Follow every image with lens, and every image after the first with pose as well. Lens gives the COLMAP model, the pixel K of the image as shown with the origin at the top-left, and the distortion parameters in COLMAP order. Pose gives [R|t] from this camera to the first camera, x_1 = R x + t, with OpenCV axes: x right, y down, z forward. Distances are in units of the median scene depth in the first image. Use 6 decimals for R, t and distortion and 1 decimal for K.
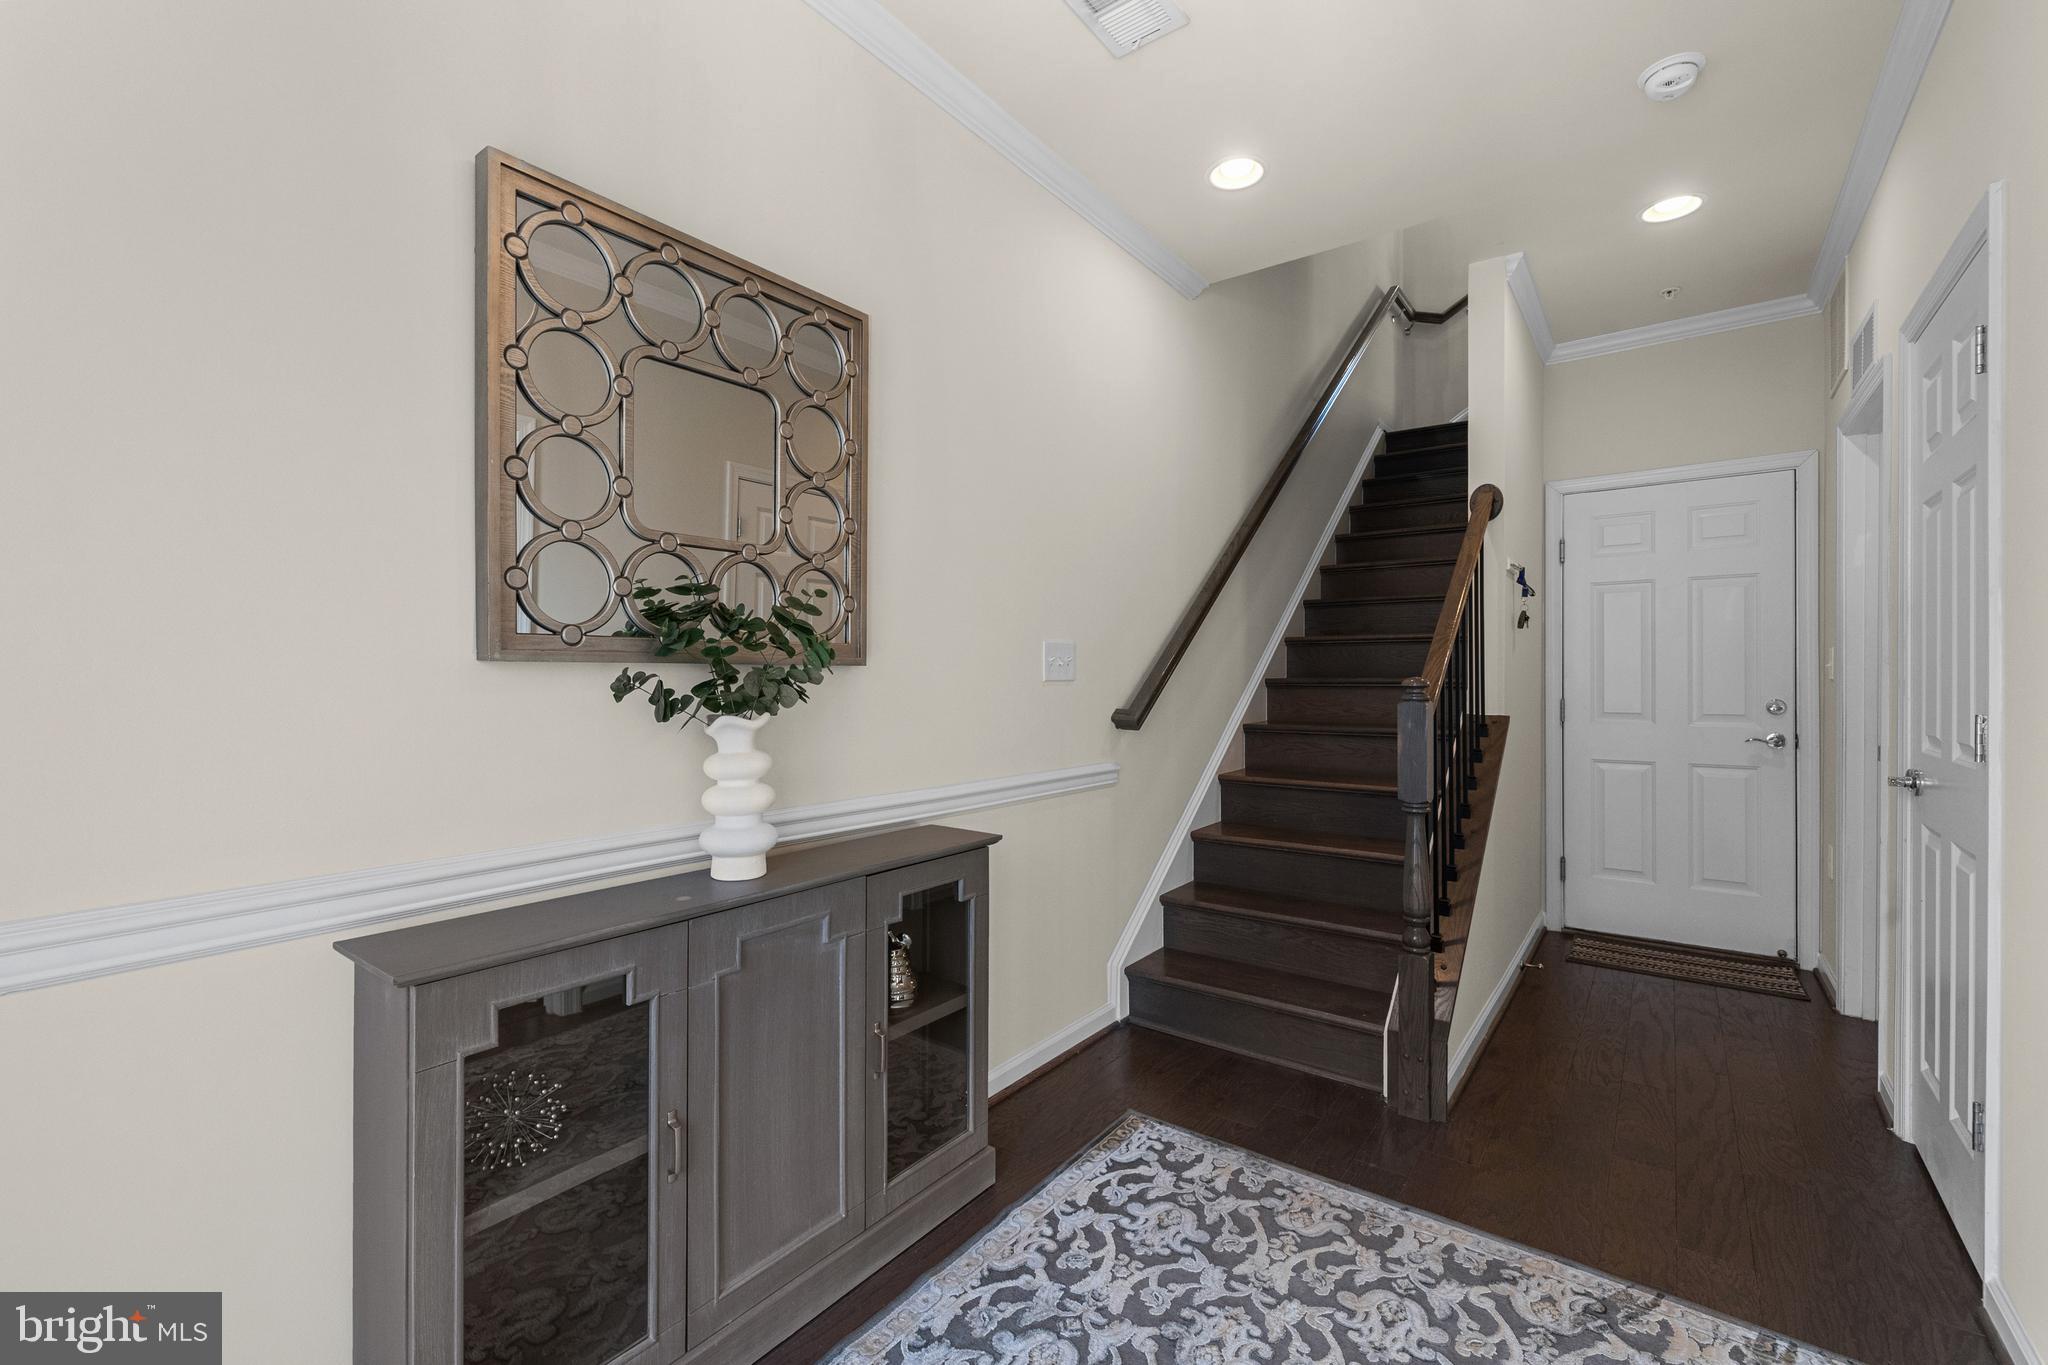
lens RADIAL K [[867.3, 0, 1017.1], [0, 867.3, 679.4], [0, 0, 1]] dist [-0.000039, 0.000482]
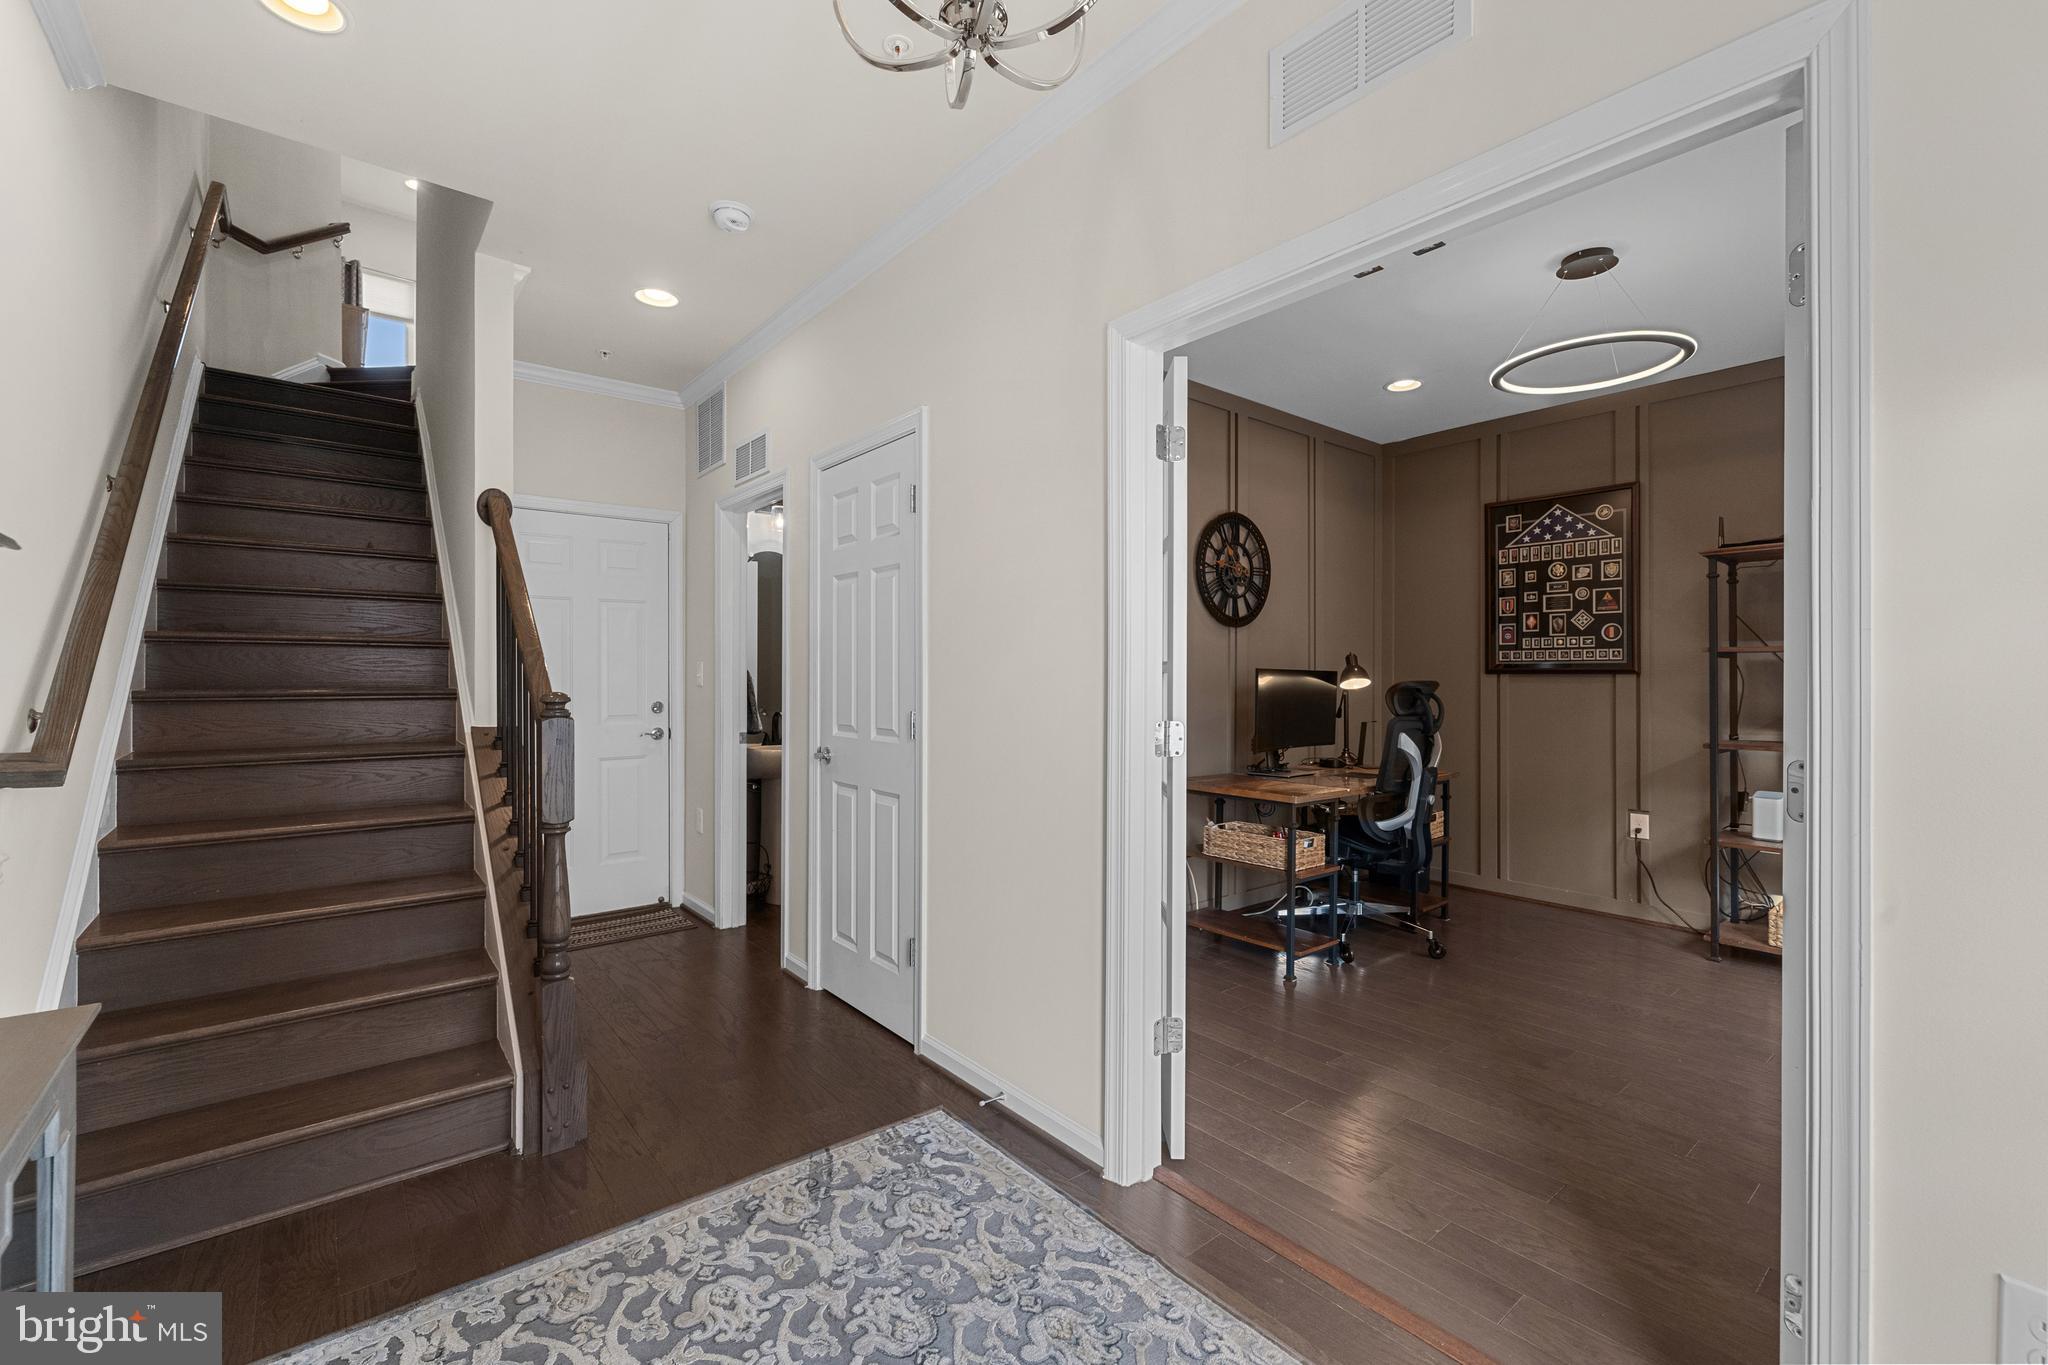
lens RADIAL K [[867.3, 0, 1017.5], [0, 867.3, 674.0], [0, 0, 1]] dist [-0.000039, 0.000482]
pose [[0.235247, 0.002068, 0.971933, -0.463091], [0.001950, 0.999995, -0.002599, -0.024959], [-0.971934, 0.002507, 0.235242, 0.360312]]
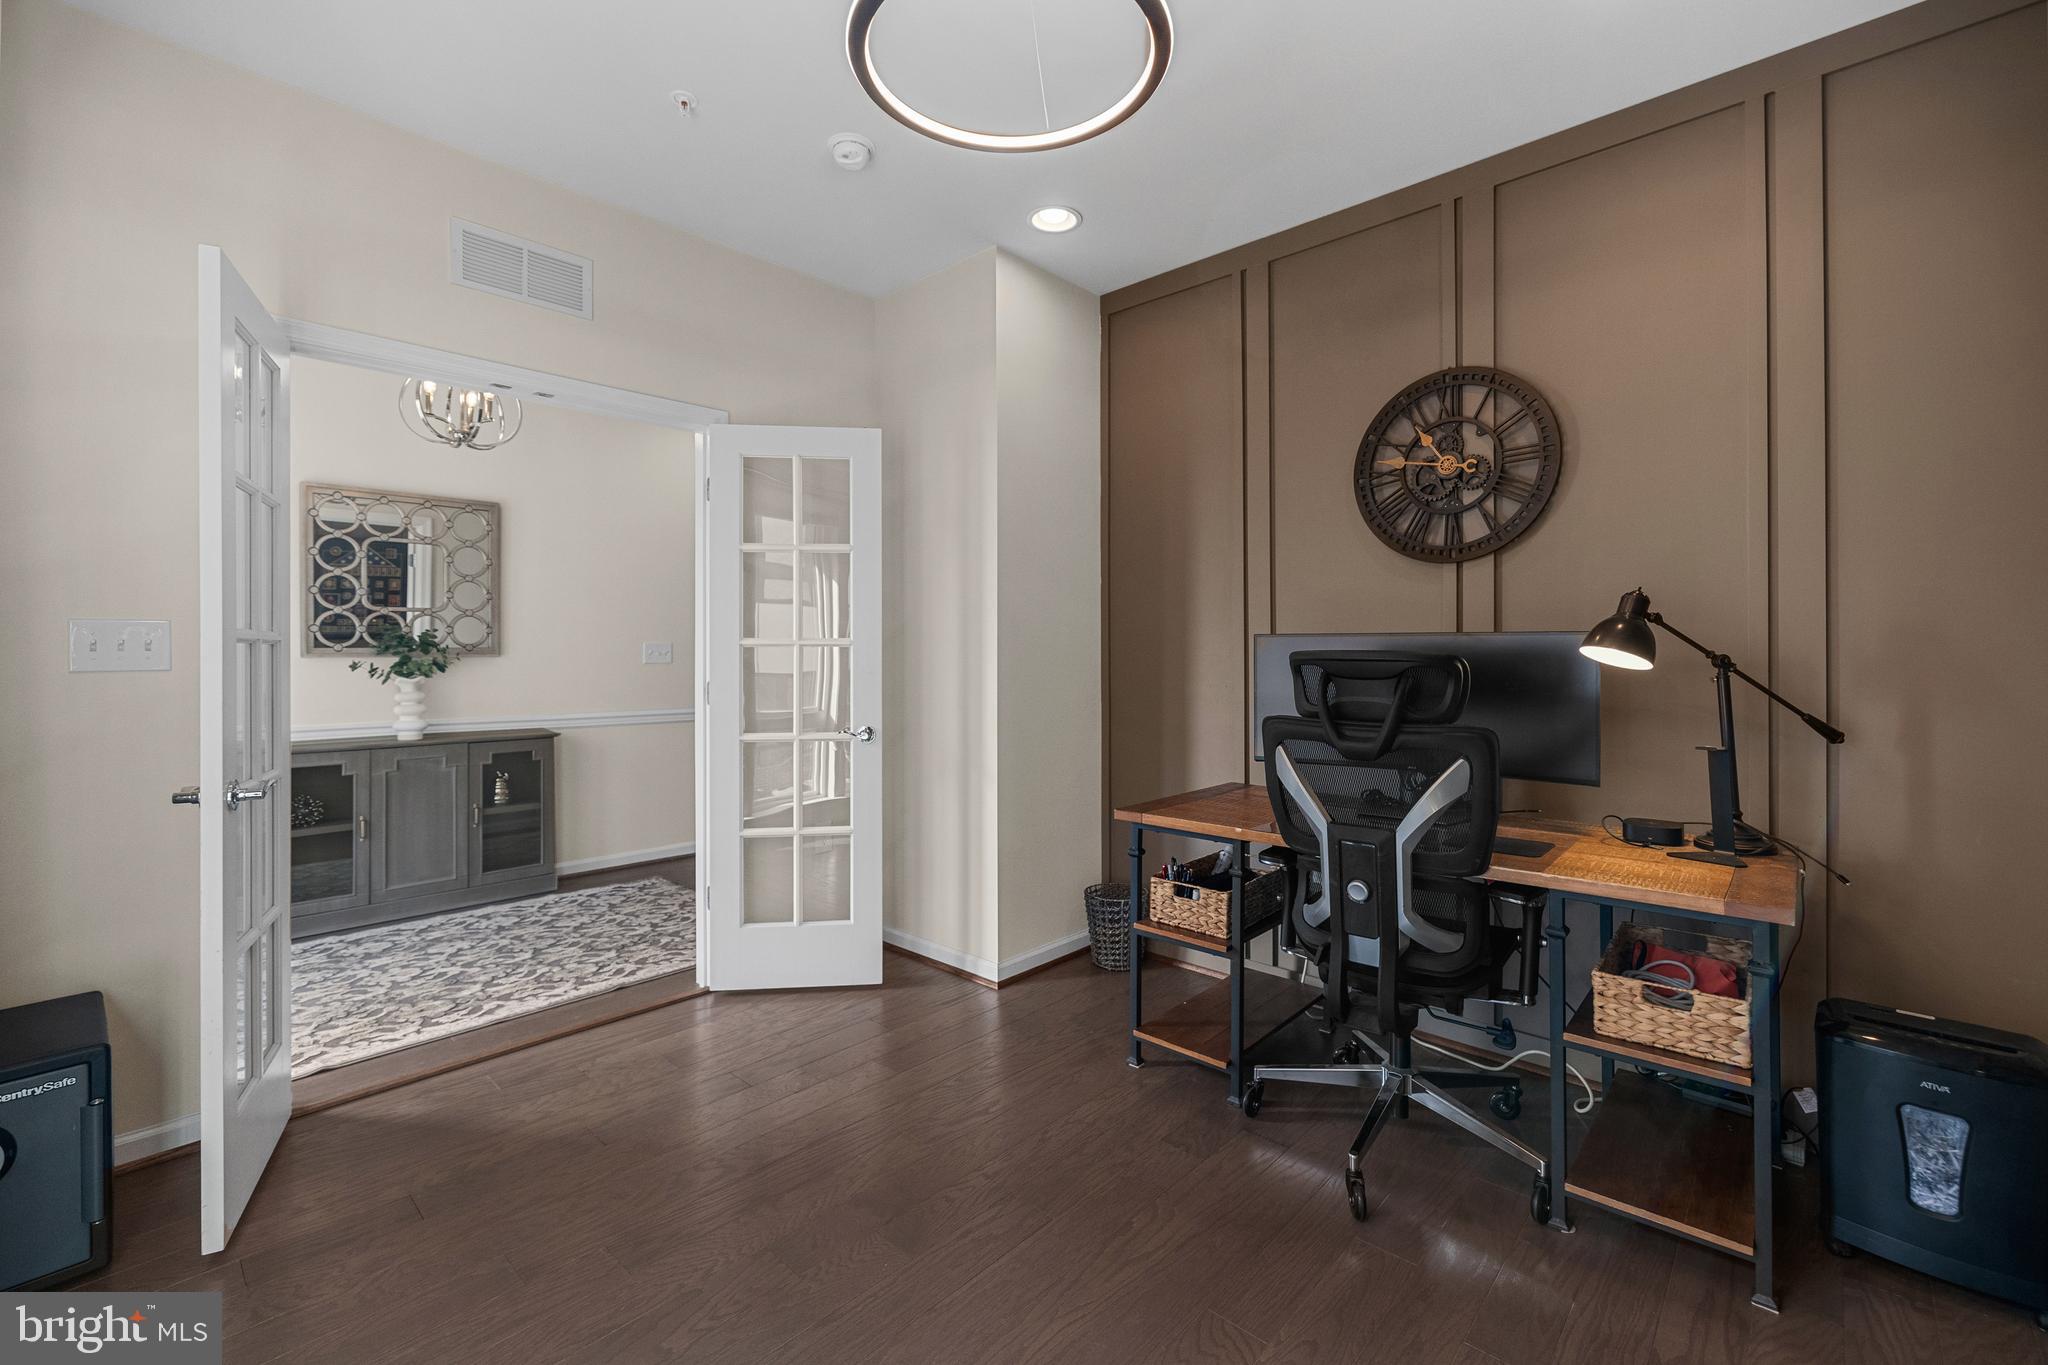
lens RADIAL K [[867.3, 0, 1018.8], [0, 867.3, 654.1], [0, 0, 1]] dist [-0.000039, 0.000482]
pose [[0.994813, -0.005005, -0.101601, 1.585580], [0.004390, 0.999971, -0.006273, -0.002993], [0.101629, 0.005795, 0.994805, -1.254304]]
